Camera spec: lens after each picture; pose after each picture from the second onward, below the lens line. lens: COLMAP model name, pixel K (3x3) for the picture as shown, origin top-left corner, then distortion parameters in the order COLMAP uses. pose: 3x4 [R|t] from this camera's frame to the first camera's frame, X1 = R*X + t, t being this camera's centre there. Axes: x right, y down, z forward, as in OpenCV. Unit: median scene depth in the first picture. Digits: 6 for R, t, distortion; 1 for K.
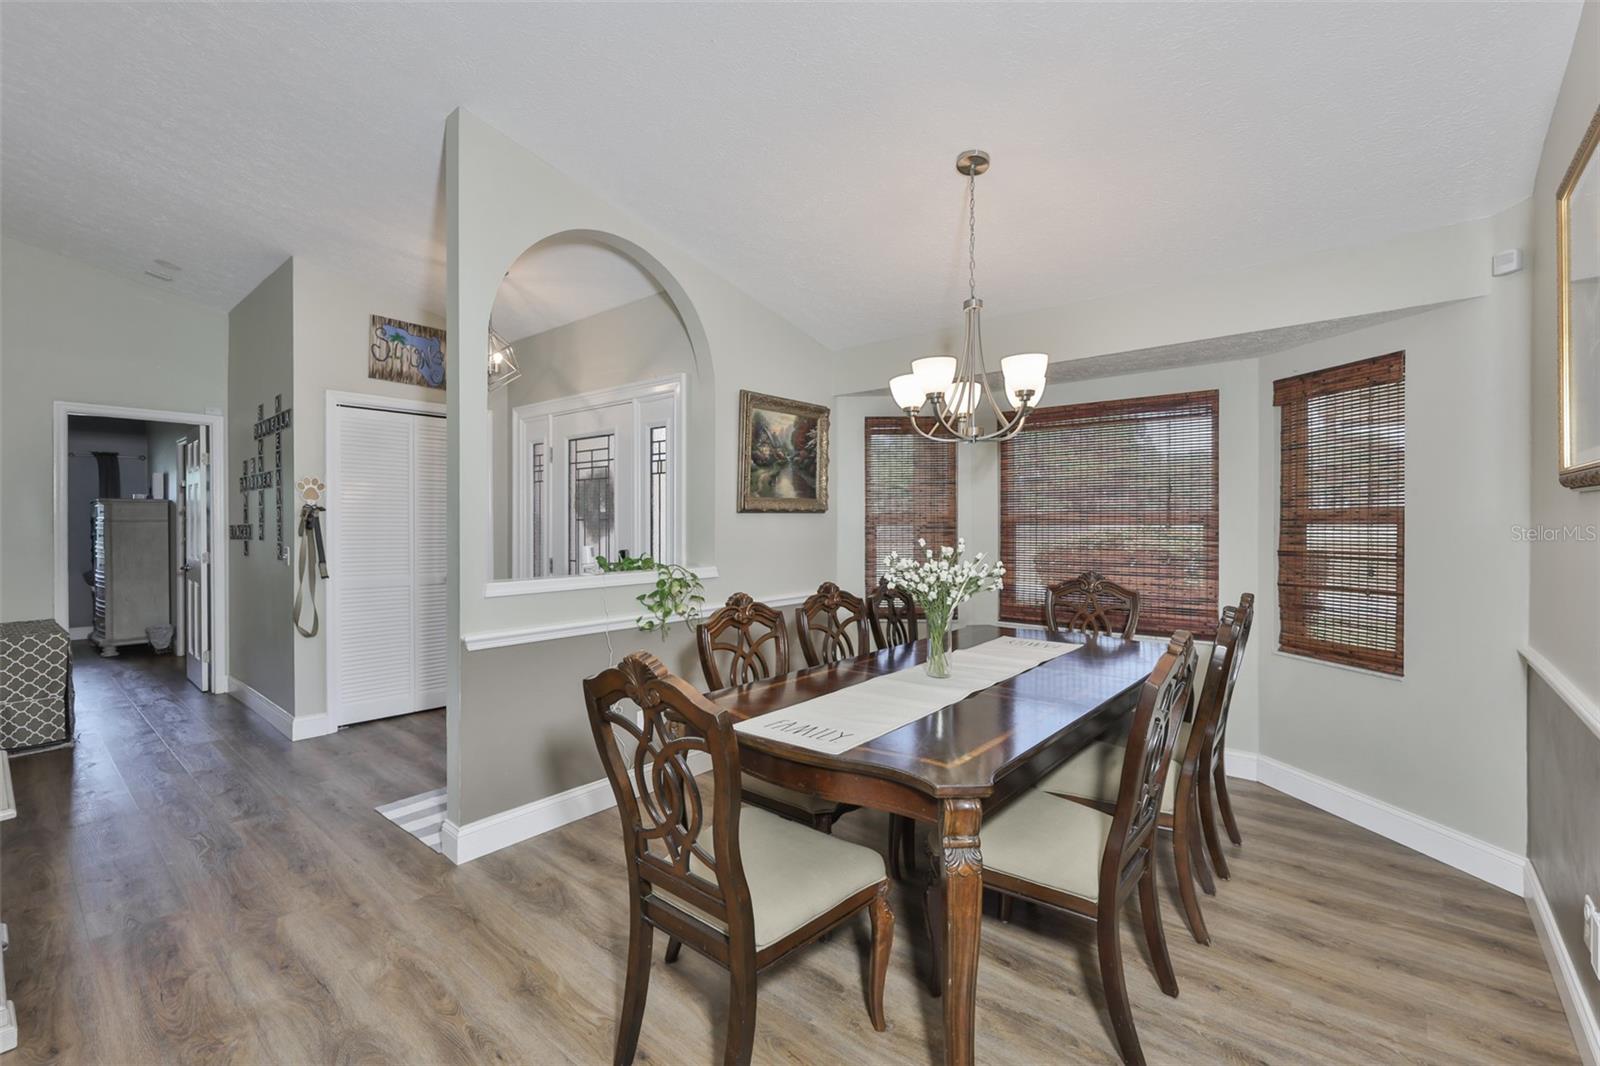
lens RADIAL K [[693.5, 0, 809.6], [0, 693.5, 519.8], [0, 0, 1]] dist [-0.003237, -0.000056]
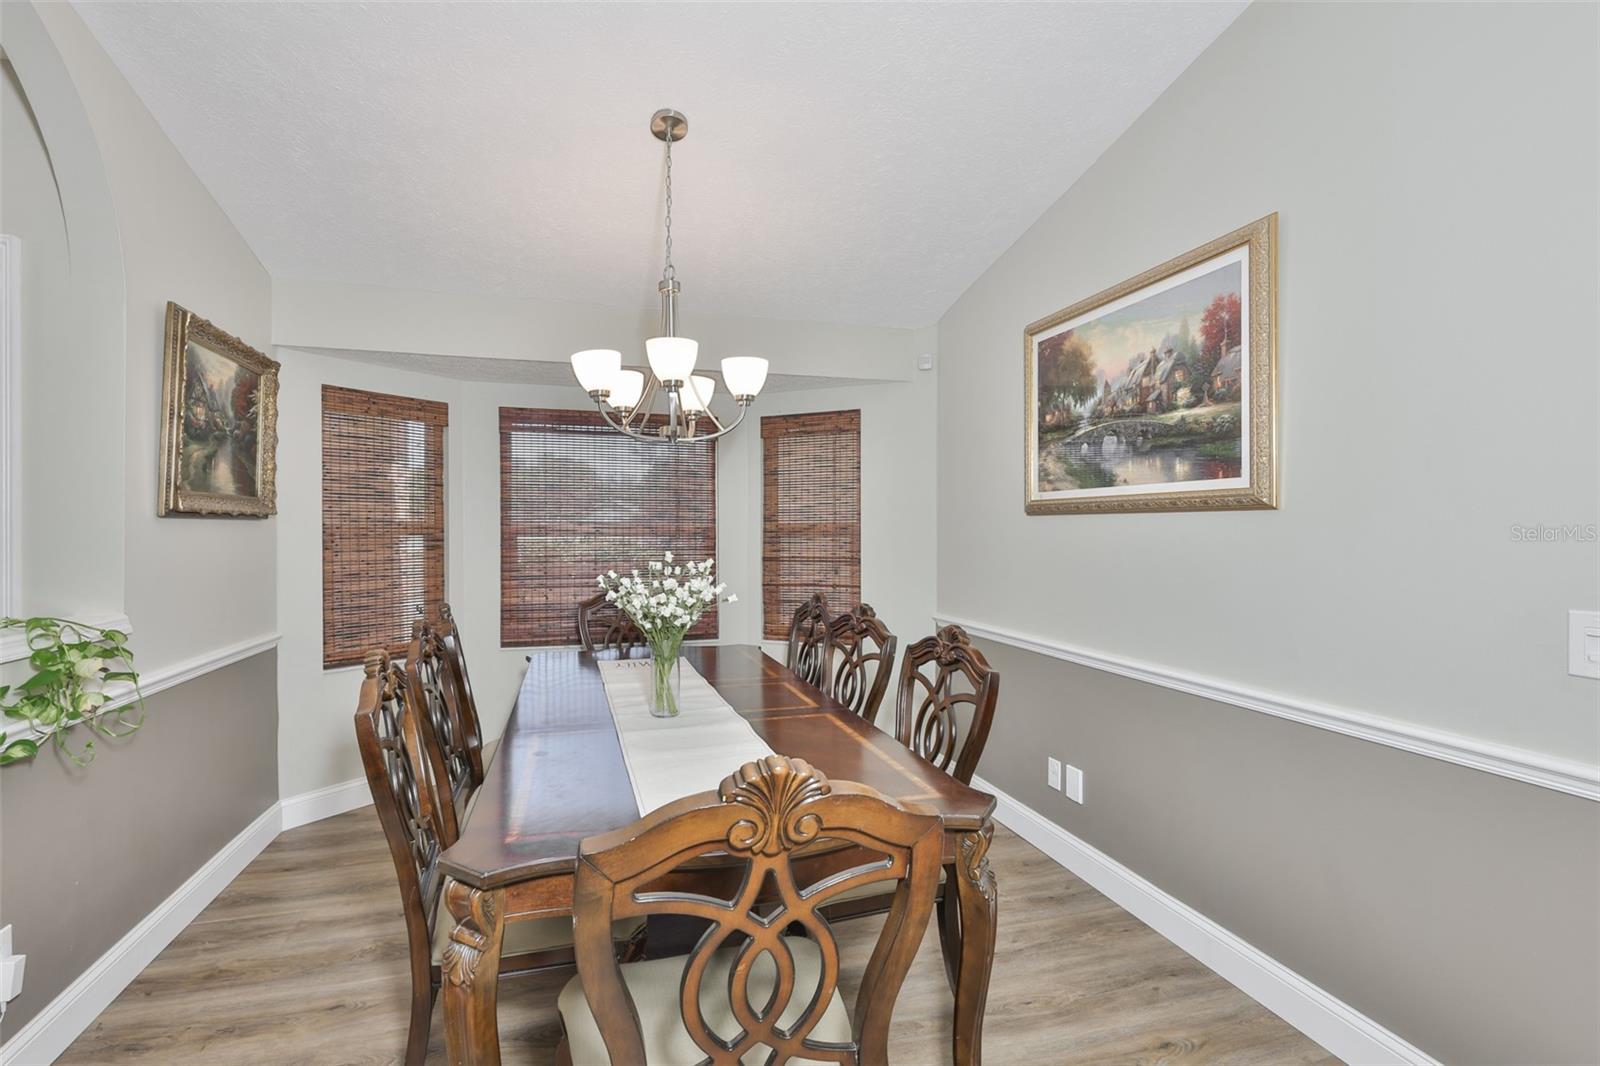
lens RADIAL K [[693.5, 0, 798.1], [0, 693.5, 528.1], [0, 0, 1]] dist [-0.003237, -0.000056]
pose [[0.575060, 0.007325, 0.818079, -0.262947], [-0.003439, 0.999973, -0.006536, 0.001579], [-0.818104, 0.000946, 0.575069, 0.239477]]
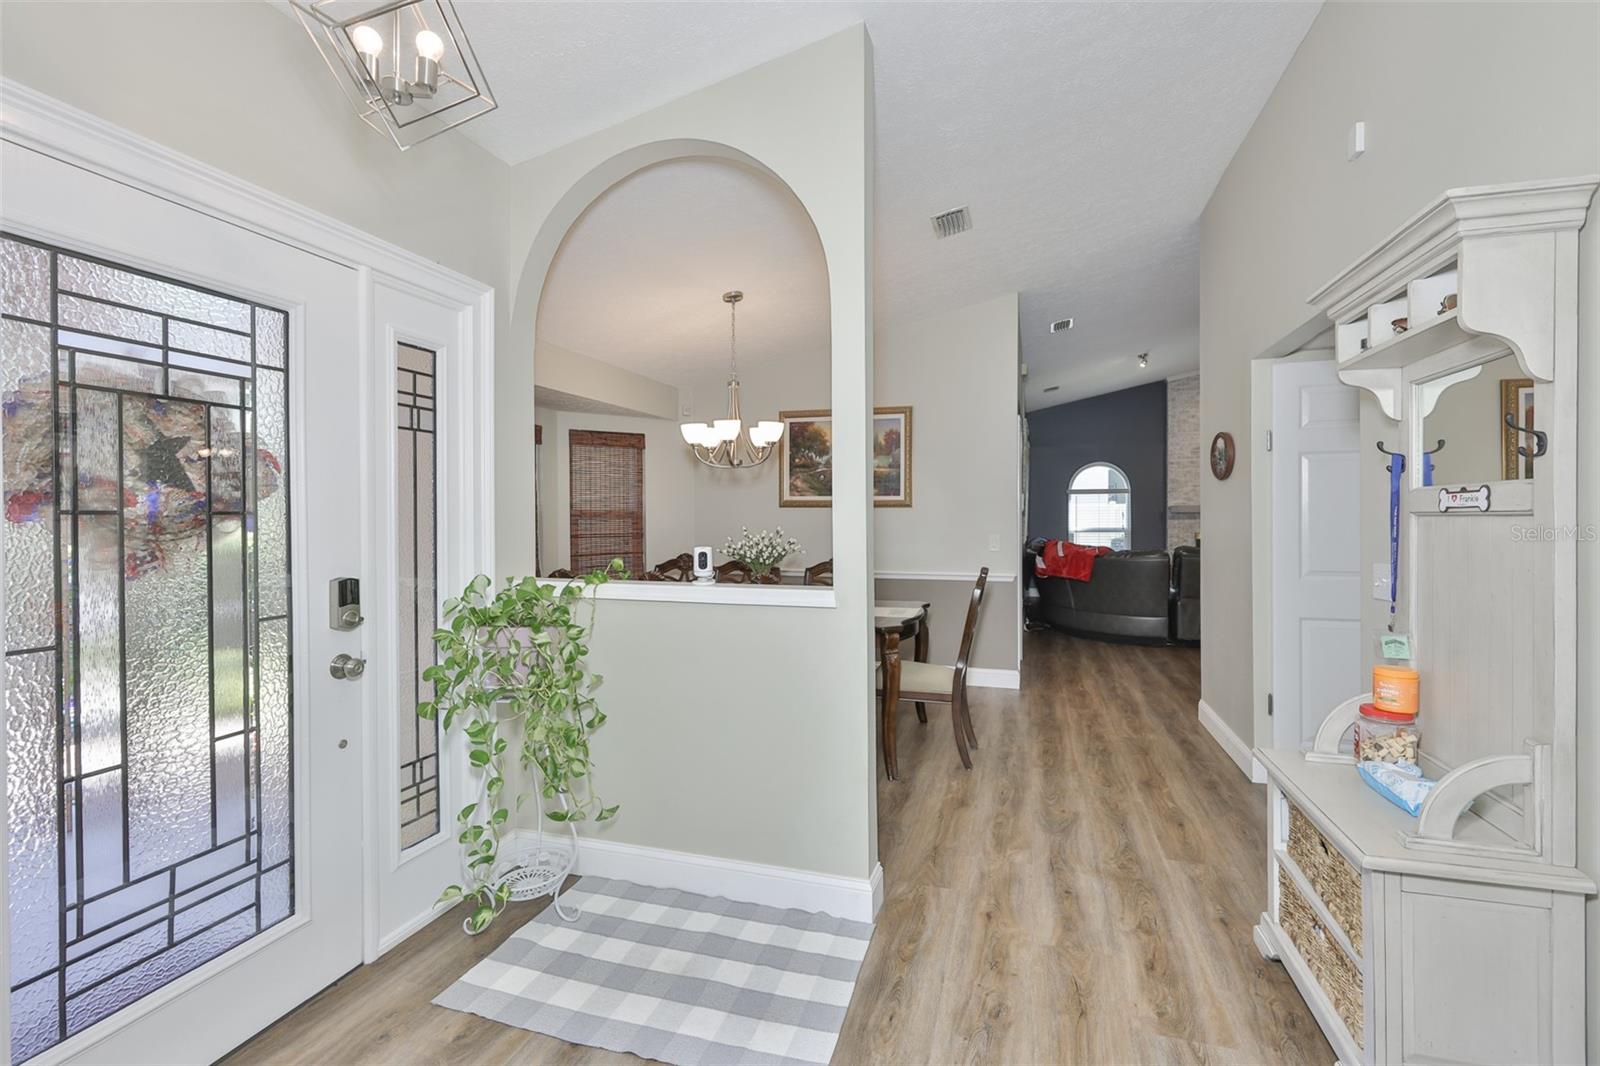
lens RADIAL K [[693.5, 0, 774.4], [0, 693.5, 517.5], [0, 0, 1]] dist [-0.003237, -0.000056]
pose [[-0.344967, -0.001445, 0.938614, -0.947992], [-0.000155, 0.999999, 0.001482, 0.001952], [-0.938615, 0.000366, -0.344967, 1.050030]]
